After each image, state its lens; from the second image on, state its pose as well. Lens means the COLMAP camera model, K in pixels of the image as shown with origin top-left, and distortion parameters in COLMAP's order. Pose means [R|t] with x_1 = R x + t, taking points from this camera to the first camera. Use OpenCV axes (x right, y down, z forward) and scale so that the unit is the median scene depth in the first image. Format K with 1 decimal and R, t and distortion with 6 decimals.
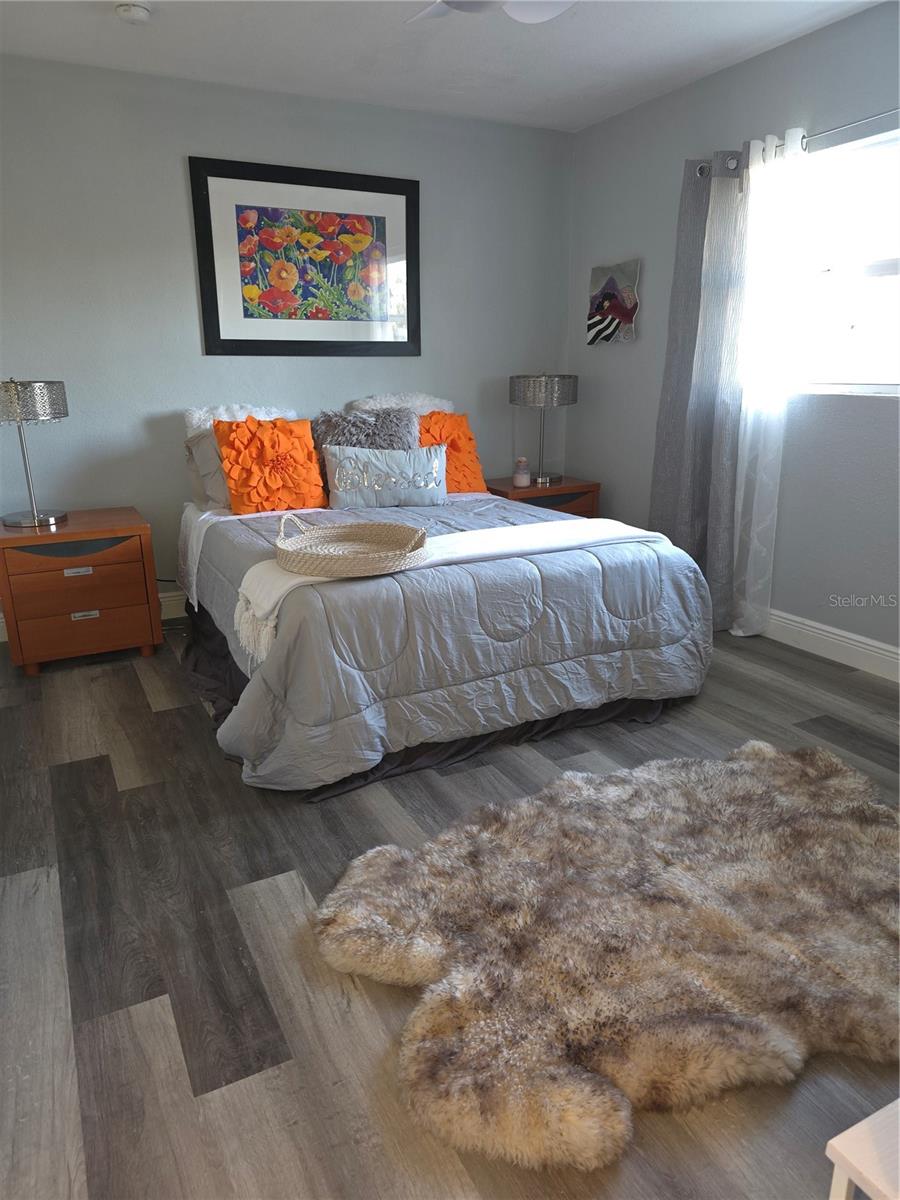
lens RADIAL K [[824.9, 0, 460.6], [0, 824.9, 601.2], [0, 0, 1]] dist [0.066286, -0.062384]
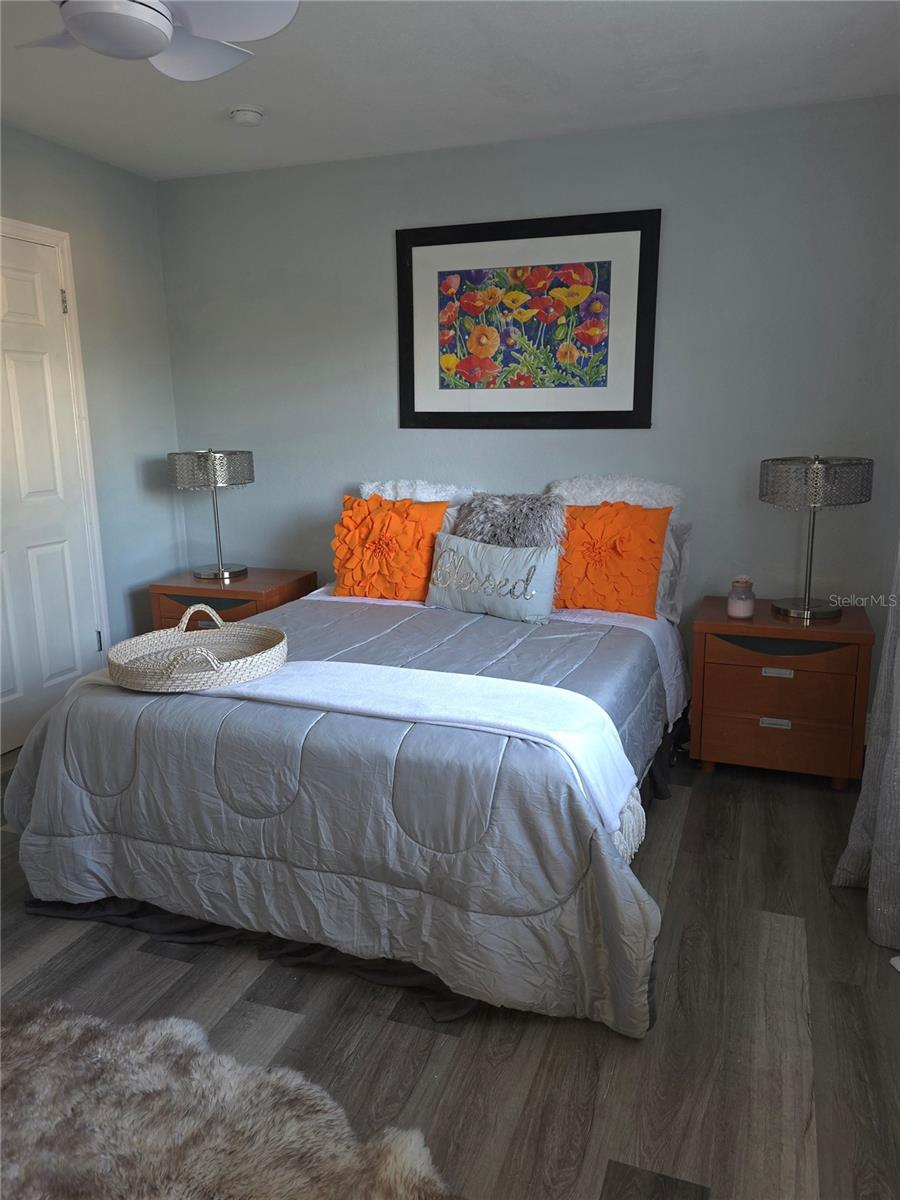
lens RADIAL K [[864.9, 0, 450.0], [0, 864.9, 600.0], [0, 0, 1]] dist [0.064368, -0.109555]
pose [[0.677130, 0.158751, -0.718536, 0.511016], [-0.204563, 0.978573, 0.023429, -0.142958], [0.706859, 0.131121, 0.695095, 0.388138]]
